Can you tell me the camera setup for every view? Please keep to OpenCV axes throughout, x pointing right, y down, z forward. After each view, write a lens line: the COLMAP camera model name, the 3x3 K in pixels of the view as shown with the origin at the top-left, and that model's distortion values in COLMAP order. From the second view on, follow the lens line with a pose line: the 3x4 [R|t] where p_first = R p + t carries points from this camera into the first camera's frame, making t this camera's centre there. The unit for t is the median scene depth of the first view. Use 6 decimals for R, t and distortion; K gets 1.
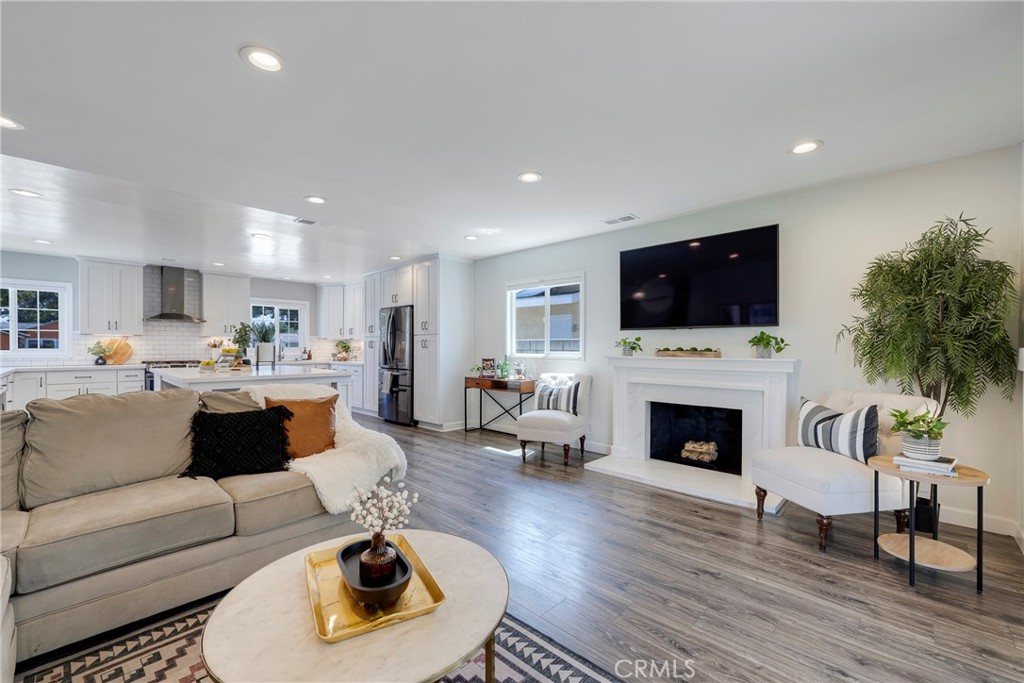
lens RADIAL K [[421.3, 0, 512.8], [0, 421.3, 350.6], [0, 0, 1]] dist [0.001061, 0.000019]
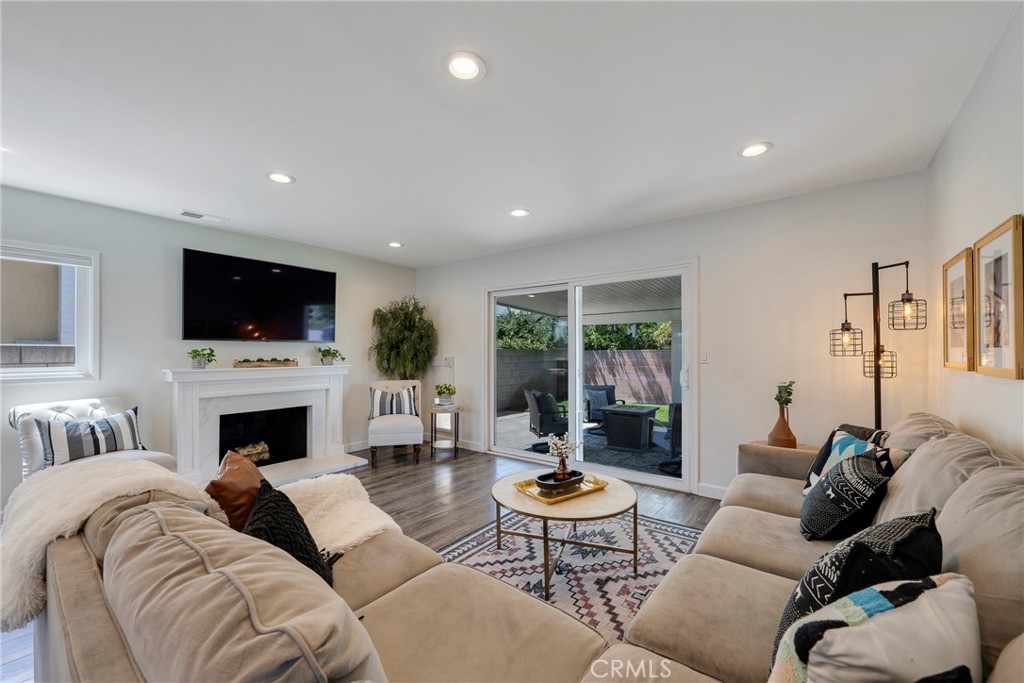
lens RADIAL K [[405.0, 0, 512.0], [0, 405.0, 341.5], [0, 0, 1]] dist [-0.002070, -0.000198]
pose [[-0.103267, 0.022464, 0.994400, -0.487615], [0.008166, 0.999730, -0.021736, -0.015765], [-0.994620, 0.005875, -0.103423, 0.322077]]
